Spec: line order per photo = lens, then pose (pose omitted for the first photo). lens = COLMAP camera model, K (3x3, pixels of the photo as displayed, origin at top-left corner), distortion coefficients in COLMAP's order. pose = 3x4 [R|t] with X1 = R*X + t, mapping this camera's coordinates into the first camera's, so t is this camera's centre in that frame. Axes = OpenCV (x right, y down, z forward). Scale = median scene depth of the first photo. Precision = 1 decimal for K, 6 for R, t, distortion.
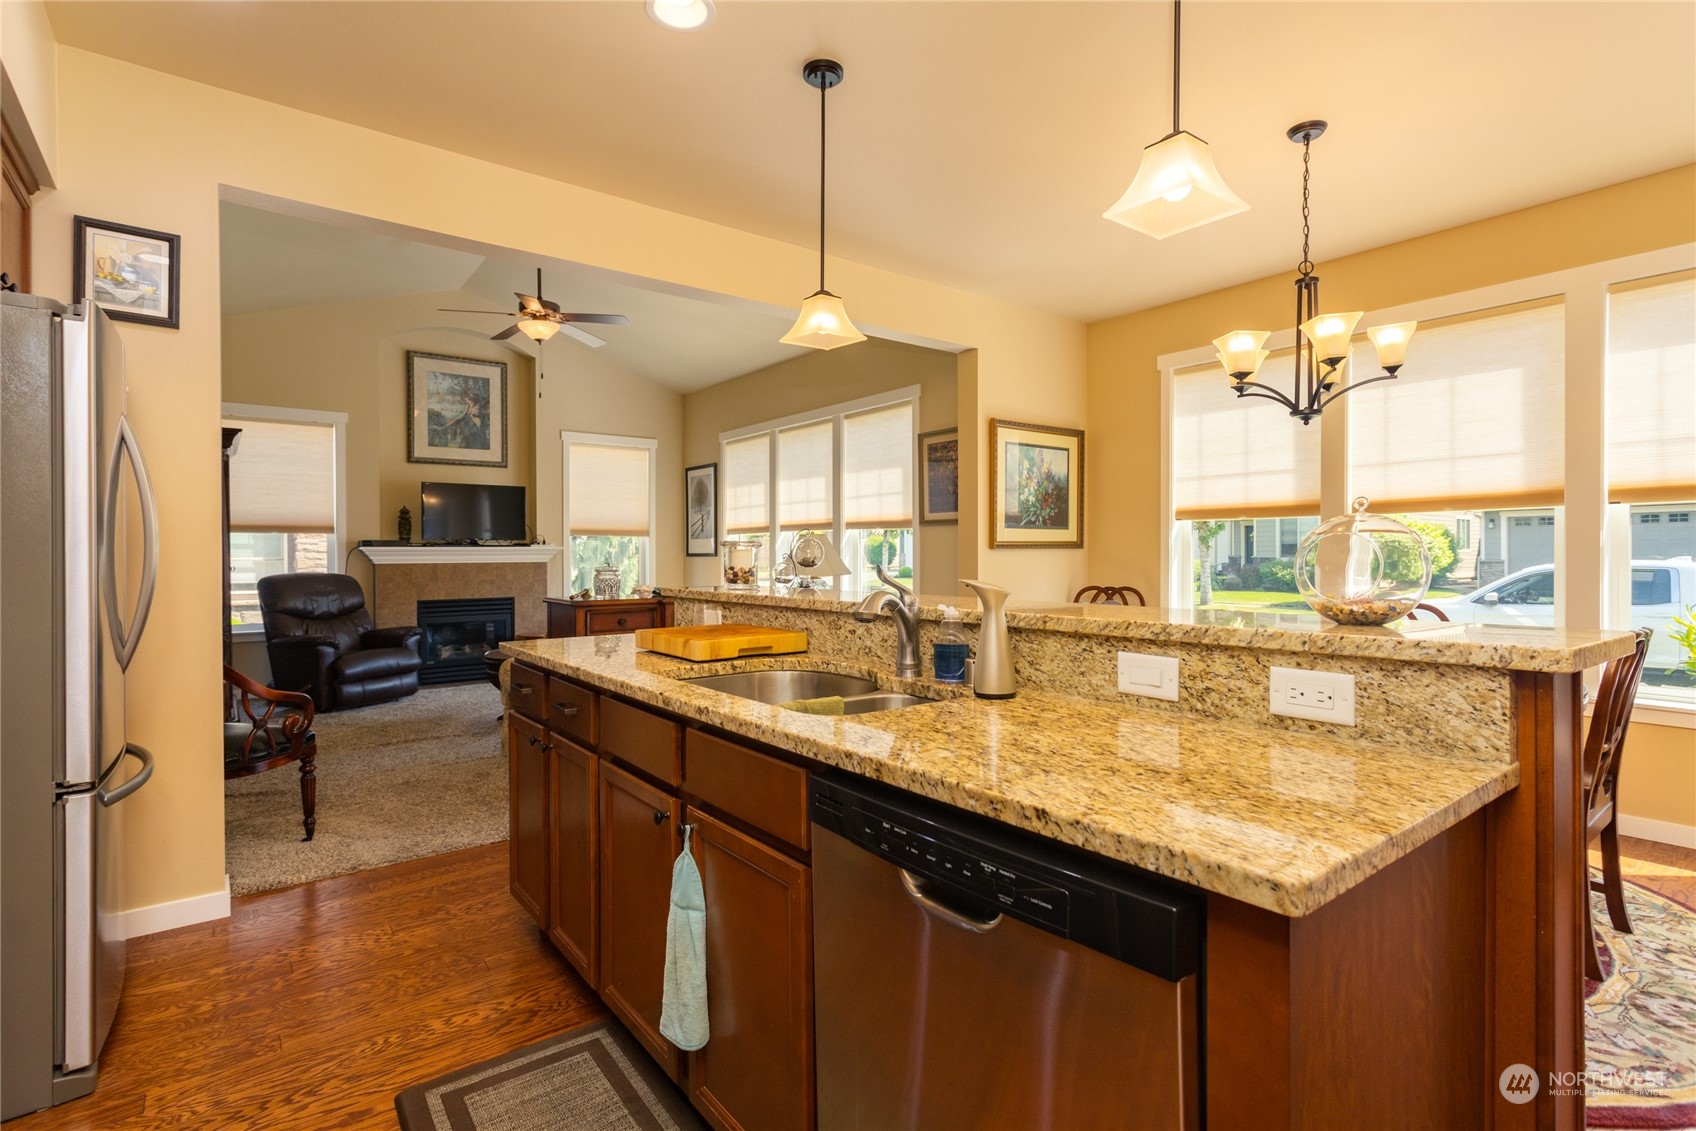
lens RADIAL K [[803.5, 0, 845.5], [0, 803.5, 561.5], [0, 0, 1]] dist [0.000212, 0.000508]
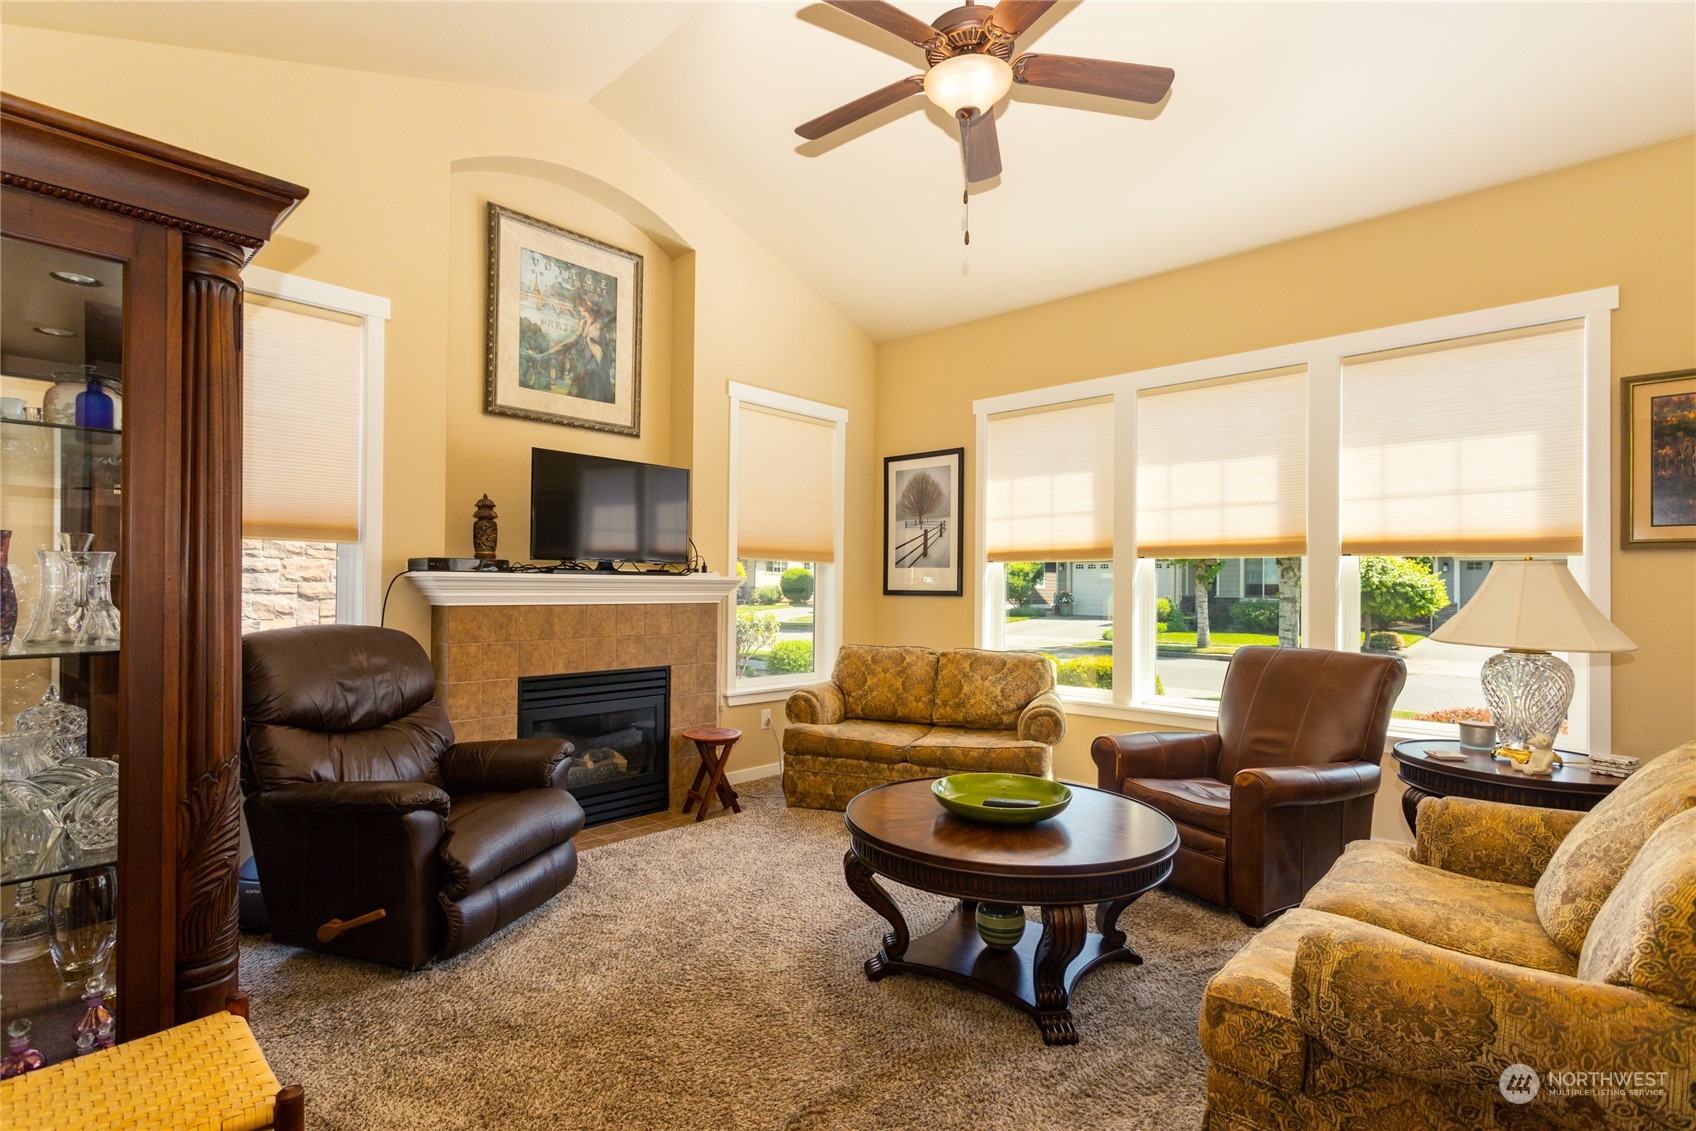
lens RADIAL K [[810.8, 0, 848.7], [0, 810.8, 586.9], [0, 0, 1]] dist [0.001009, 0.002335]
pose [[0.986664, 0.013324, 0.162221, -0.385510], [-0.011453, 0.999857, -0.012461, -0.004983], [-0.162364, 0.010437, 0.986676, 0.426345]]
